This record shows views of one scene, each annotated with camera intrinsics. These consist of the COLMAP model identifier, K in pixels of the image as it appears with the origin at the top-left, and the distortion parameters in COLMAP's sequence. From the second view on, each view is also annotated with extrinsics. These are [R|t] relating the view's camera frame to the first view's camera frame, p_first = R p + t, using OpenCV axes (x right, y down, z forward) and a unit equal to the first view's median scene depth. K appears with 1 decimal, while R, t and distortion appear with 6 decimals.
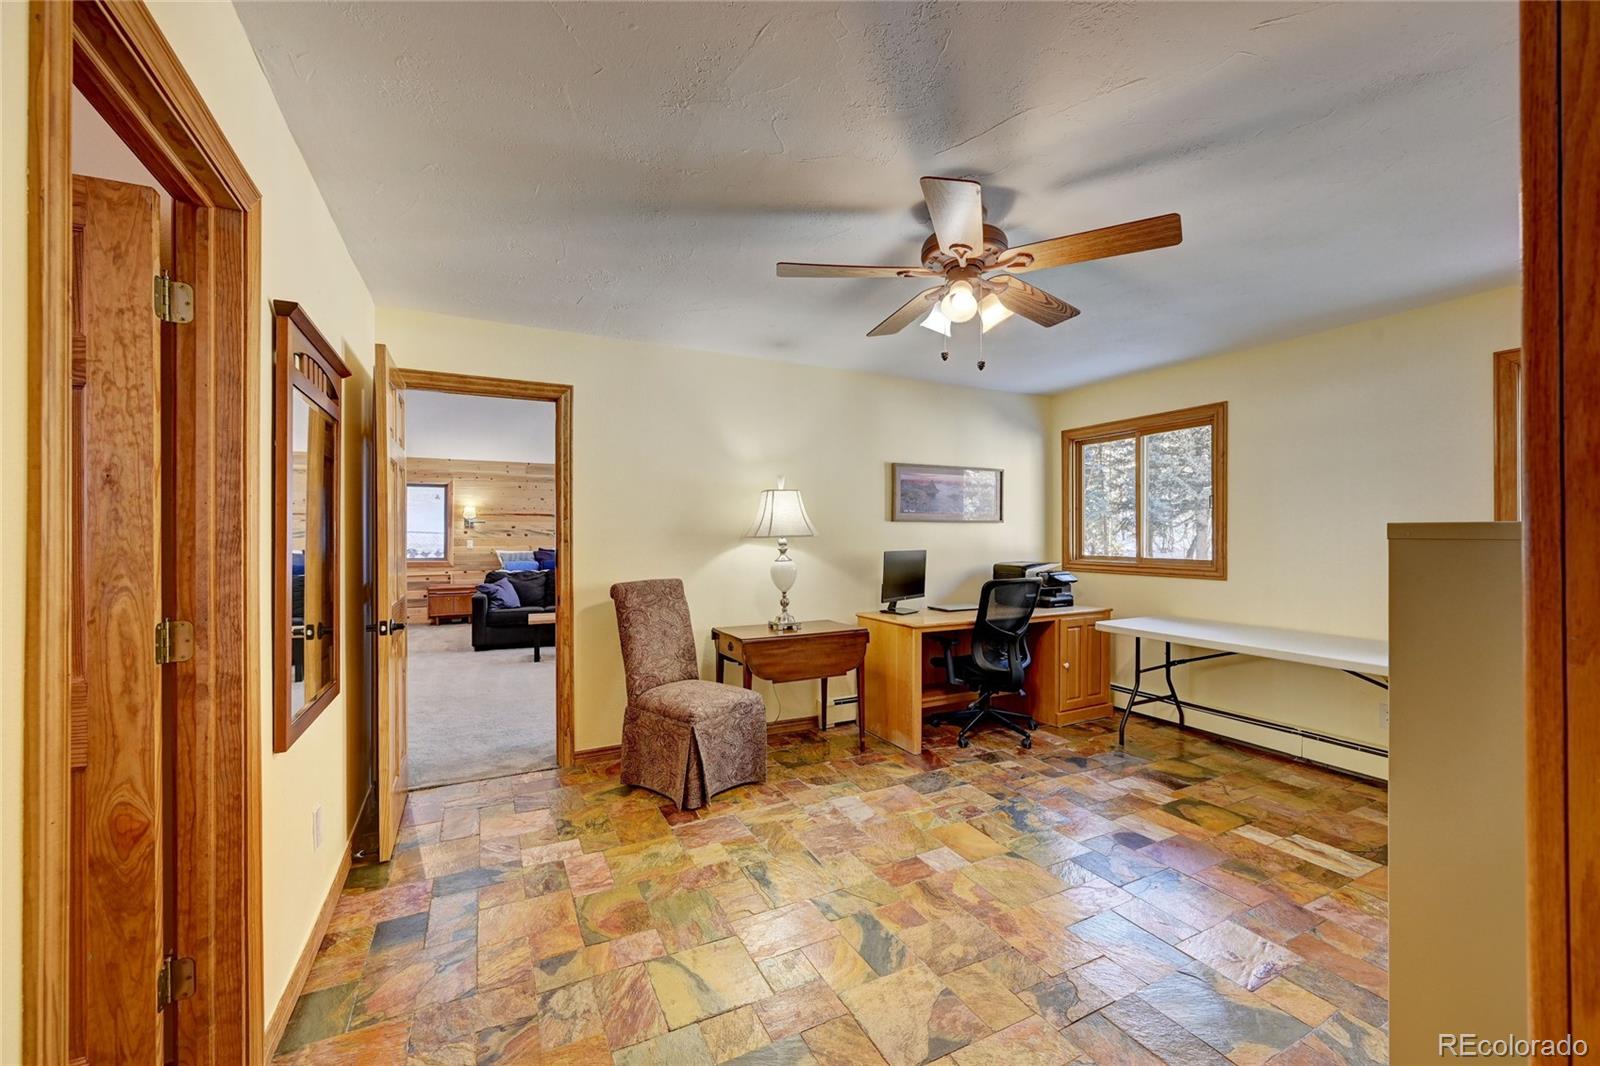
lens RADIAL K [[633.2, 0, 799.4], [0, 633.2, 534.4], [0, 0, 1]] dist [-0.000070, 0.000563]
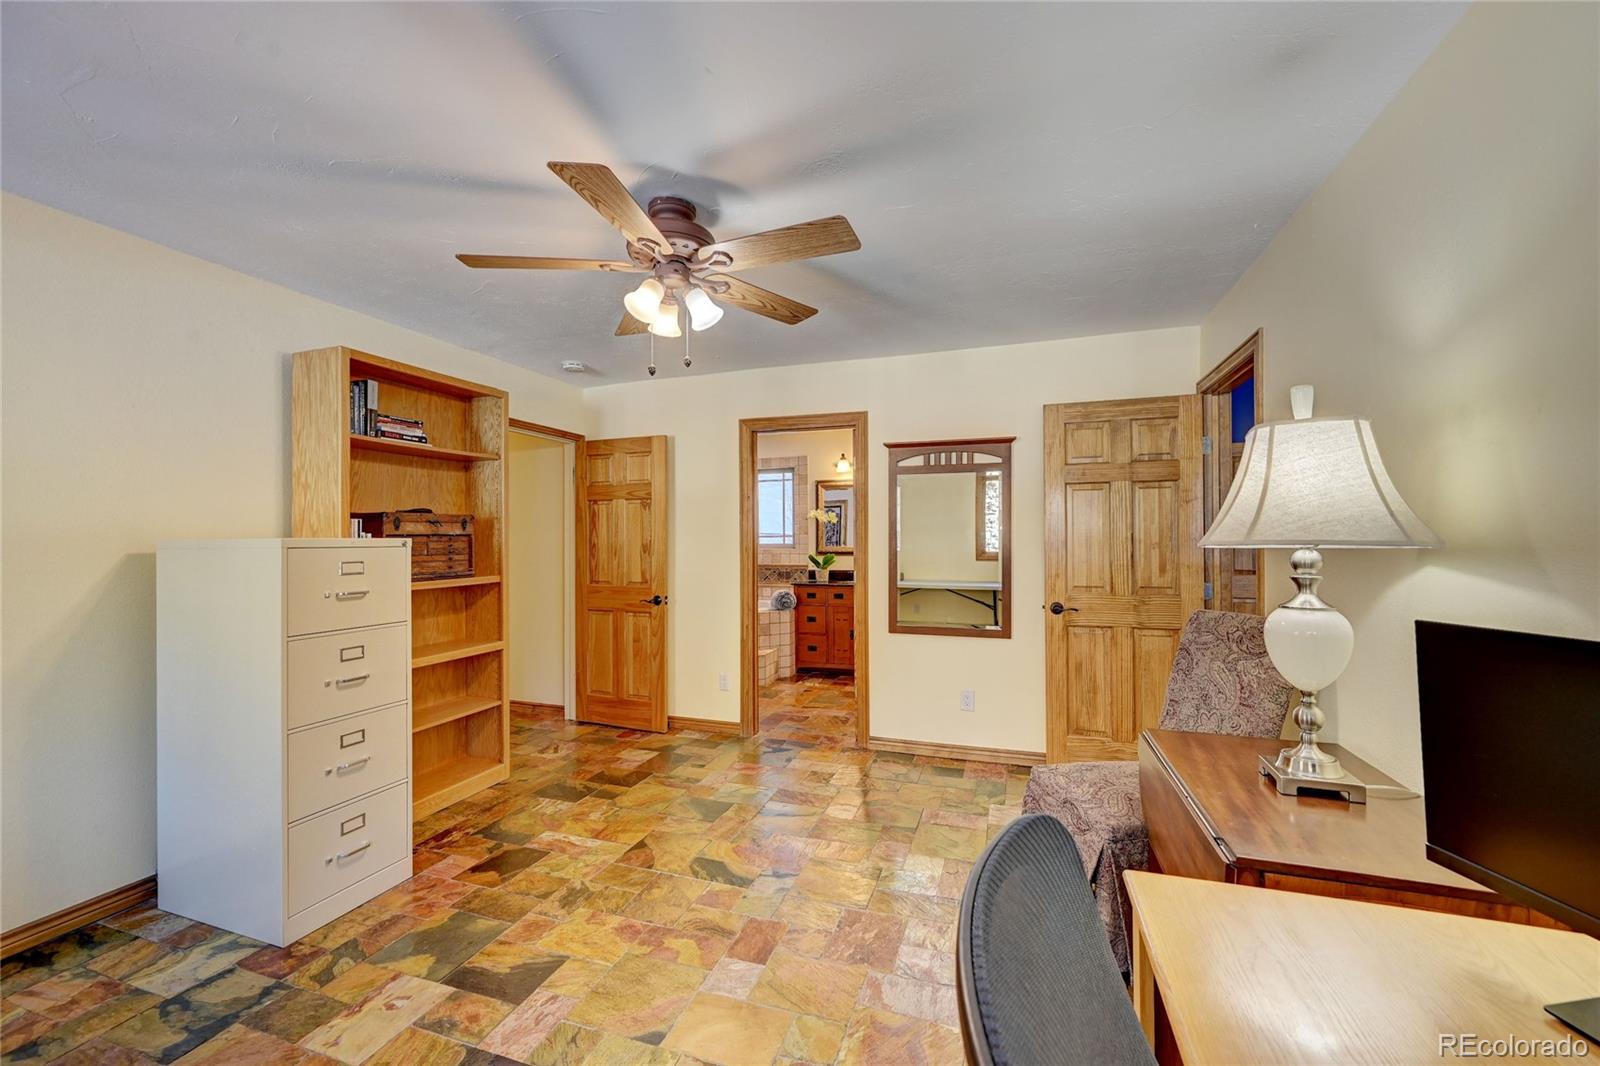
lens RADIAL K [[633.2, 0, 801.8], [0, 633.2, 534.3], [0, 0, 1]] dist [-0.000070, 0.000563]
pose [[-0.717506, -0.003190, -0.696545, 0.781245], [0.008582, 0.999873, -0.013419, 0.001965], [0.696499, -0.015606, -0.717388, 1.809450]]
